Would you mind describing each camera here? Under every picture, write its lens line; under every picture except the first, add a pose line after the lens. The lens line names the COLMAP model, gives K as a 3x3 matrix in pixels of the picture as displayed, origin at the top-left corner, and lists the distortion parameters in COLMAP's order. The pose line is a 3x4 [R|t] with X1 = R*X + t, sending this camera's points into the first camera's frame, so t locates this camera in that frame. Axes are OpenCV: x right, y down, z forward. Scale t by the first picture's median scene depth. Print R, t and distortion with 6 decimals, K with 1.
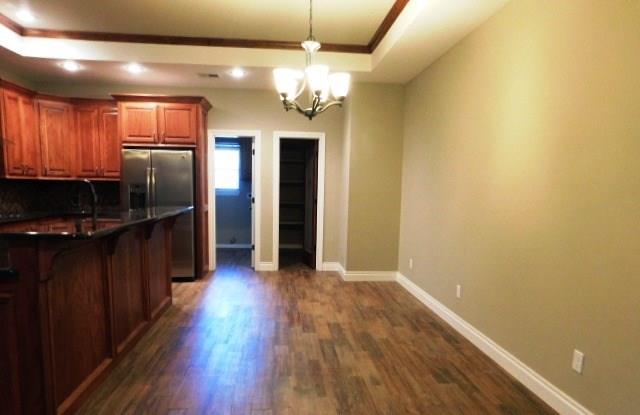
lens RADIAL K [[434.9, 0, 319.2], [0, 434.9, 204.5], [0, 0, 1]] dist [-0.017937, 0.005138]
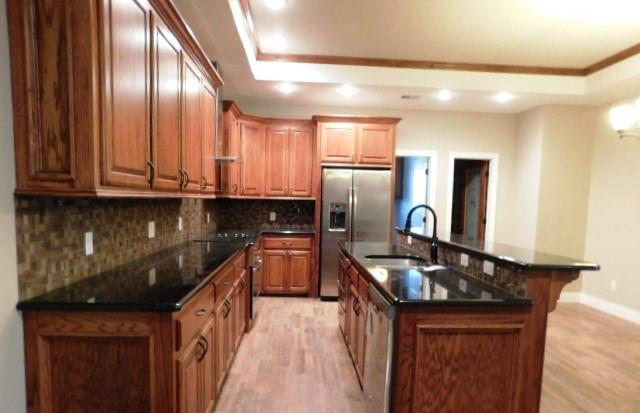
lens RADIAL K [[434.9, 0, 321.2], [0, 434.9, 210.0], [0, 0, 1]] dist [-0.017937, 0.005138]
pose [[0.999691, 0.008920, -0.023221, -0.429463], [-0.009344, 0.999790, -0.018224, -0.013688], [0.023054, 0.018436, 0.999564, -0.012085]]
